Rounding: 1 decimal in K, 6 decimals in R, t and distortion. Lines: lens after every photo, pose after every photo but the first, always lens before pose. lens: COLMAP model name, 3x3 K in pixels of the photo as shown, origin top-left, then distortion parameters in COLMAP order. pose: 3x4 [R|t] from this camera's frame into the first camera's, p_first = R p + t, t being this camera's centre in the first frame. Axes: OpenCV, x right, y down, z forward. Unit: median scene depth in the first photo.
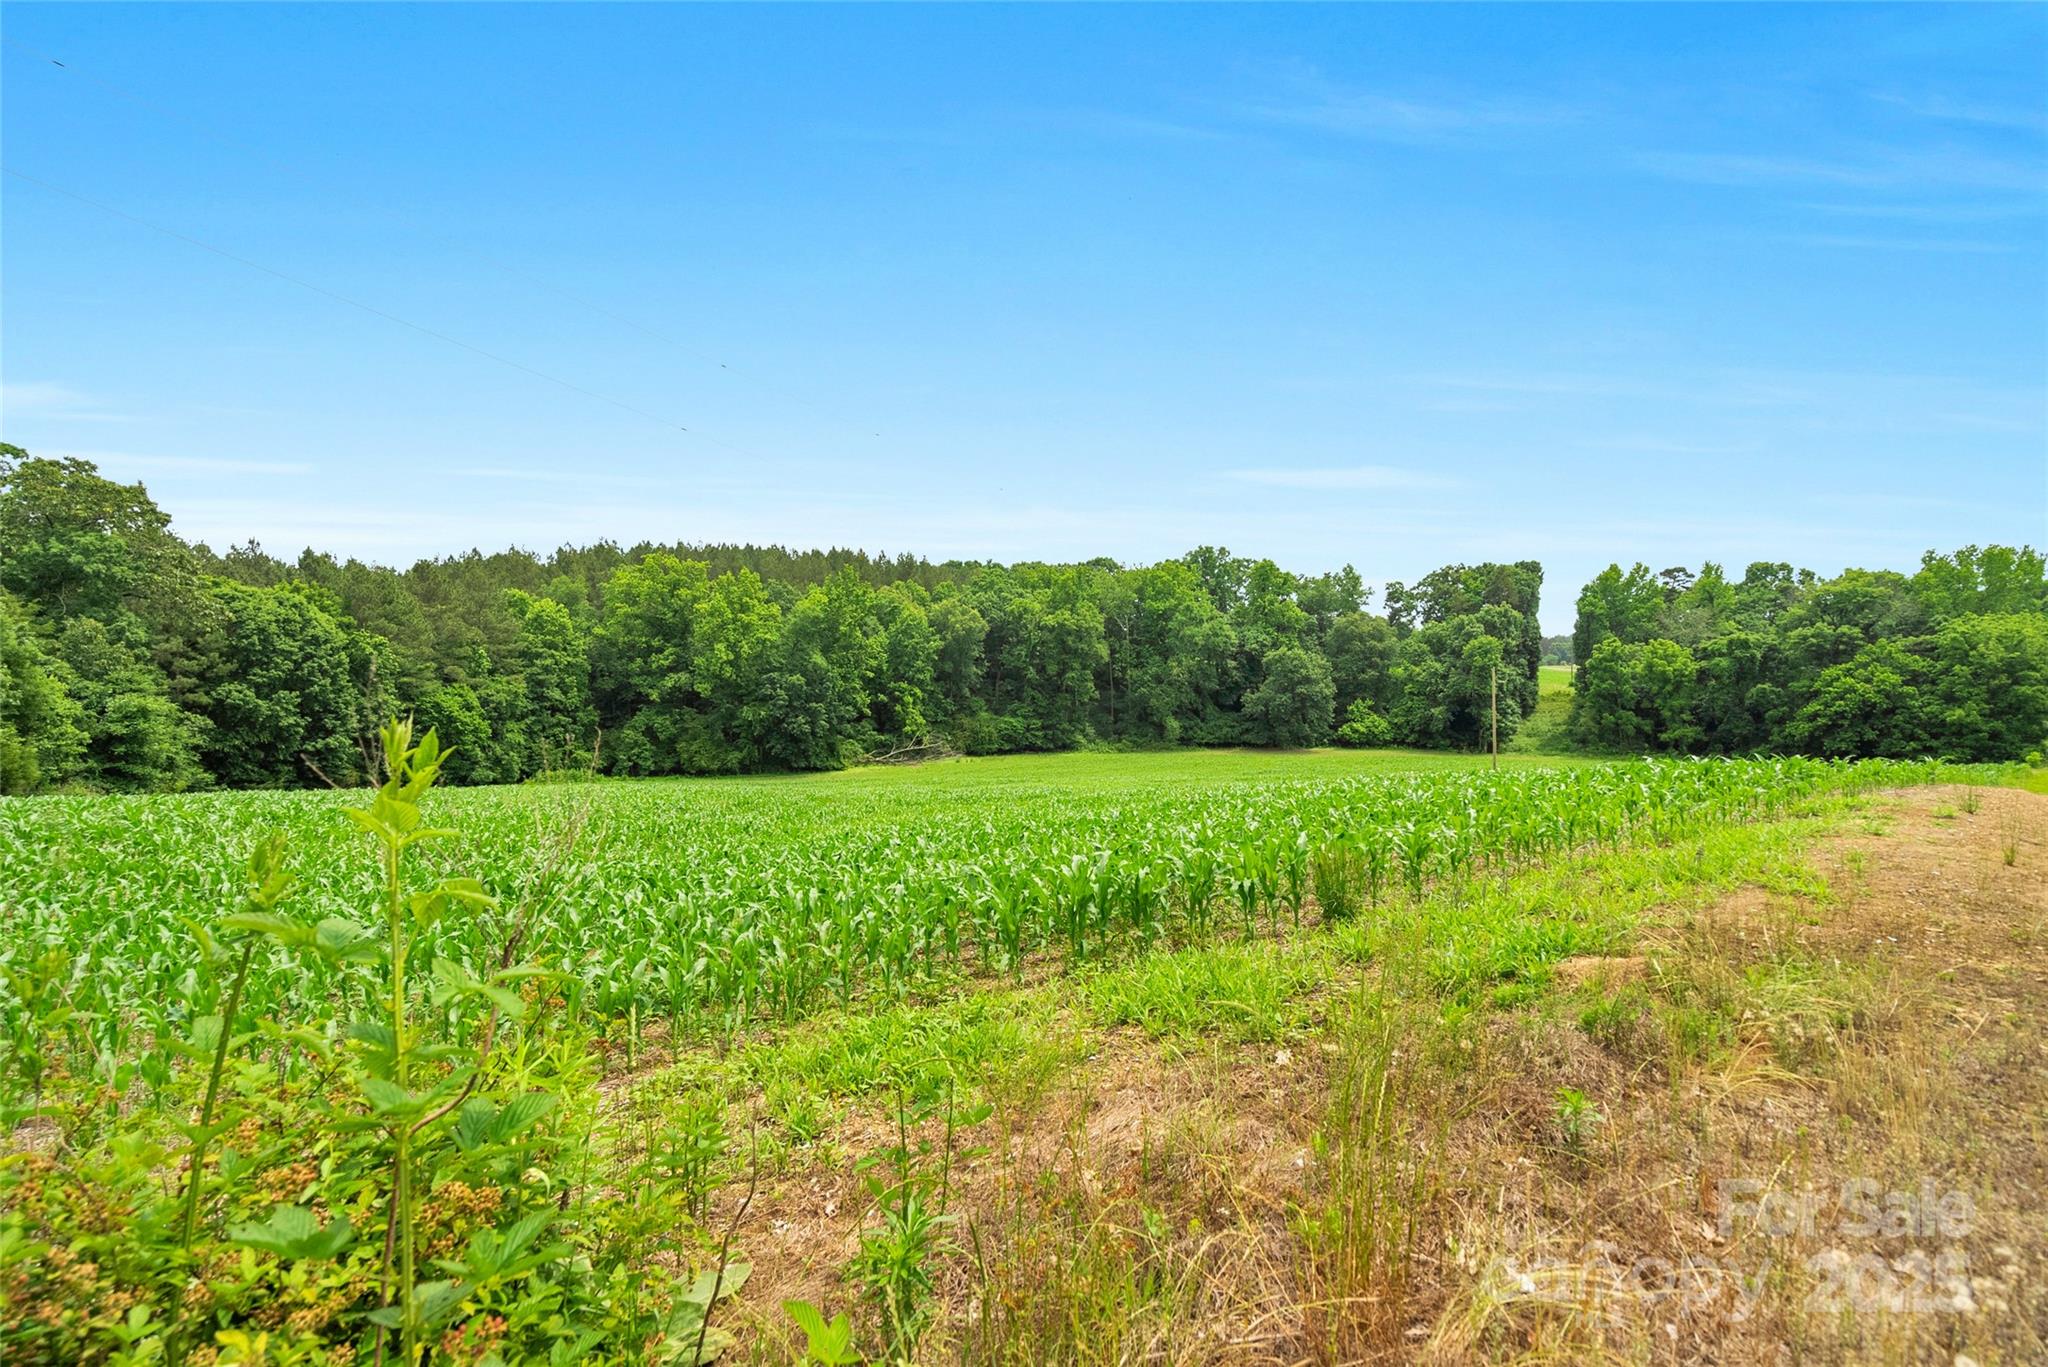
lens RADIAL K [[923.7, 0, 1009.1], [0, 923.7, 686.5], [0, 0, 1]] dist [-0.004724, 0.001557]
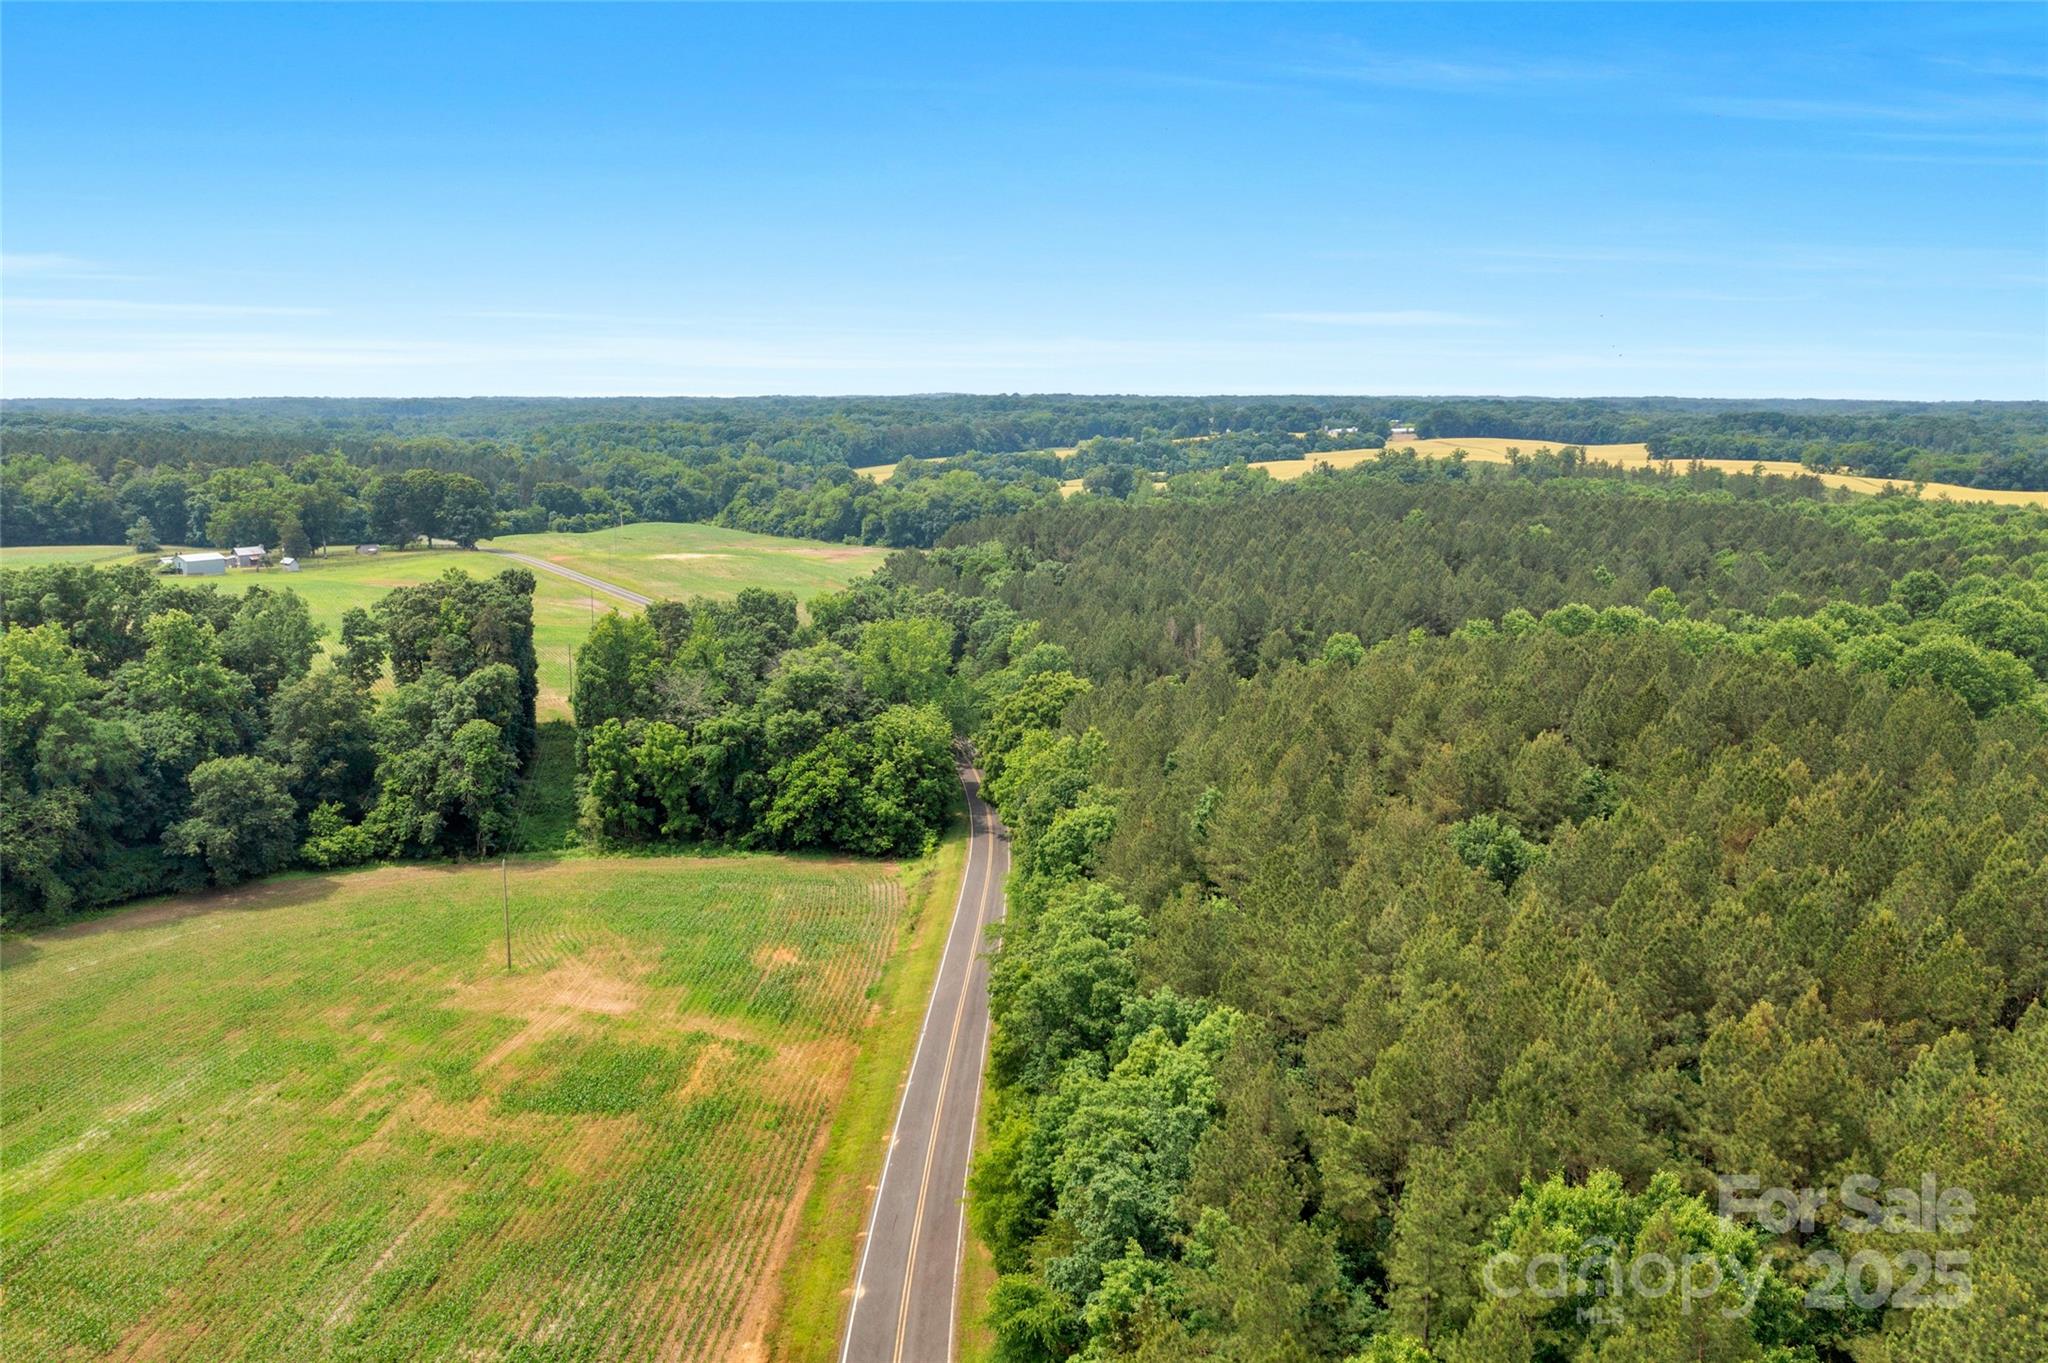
lens RADIAL K [[1615.7, 0, 1012.8], [0, 1615.7, 681.7], [0, 0, 1]] dist [-0.030349, 0.009775]
pose [[0.684888, -0.102738, 0.721369, -0.229300], [0.001486, 0.990205, 0.139614, -0.360399], [-0.728647, -0.094548, 0.678332, -0.382504]]
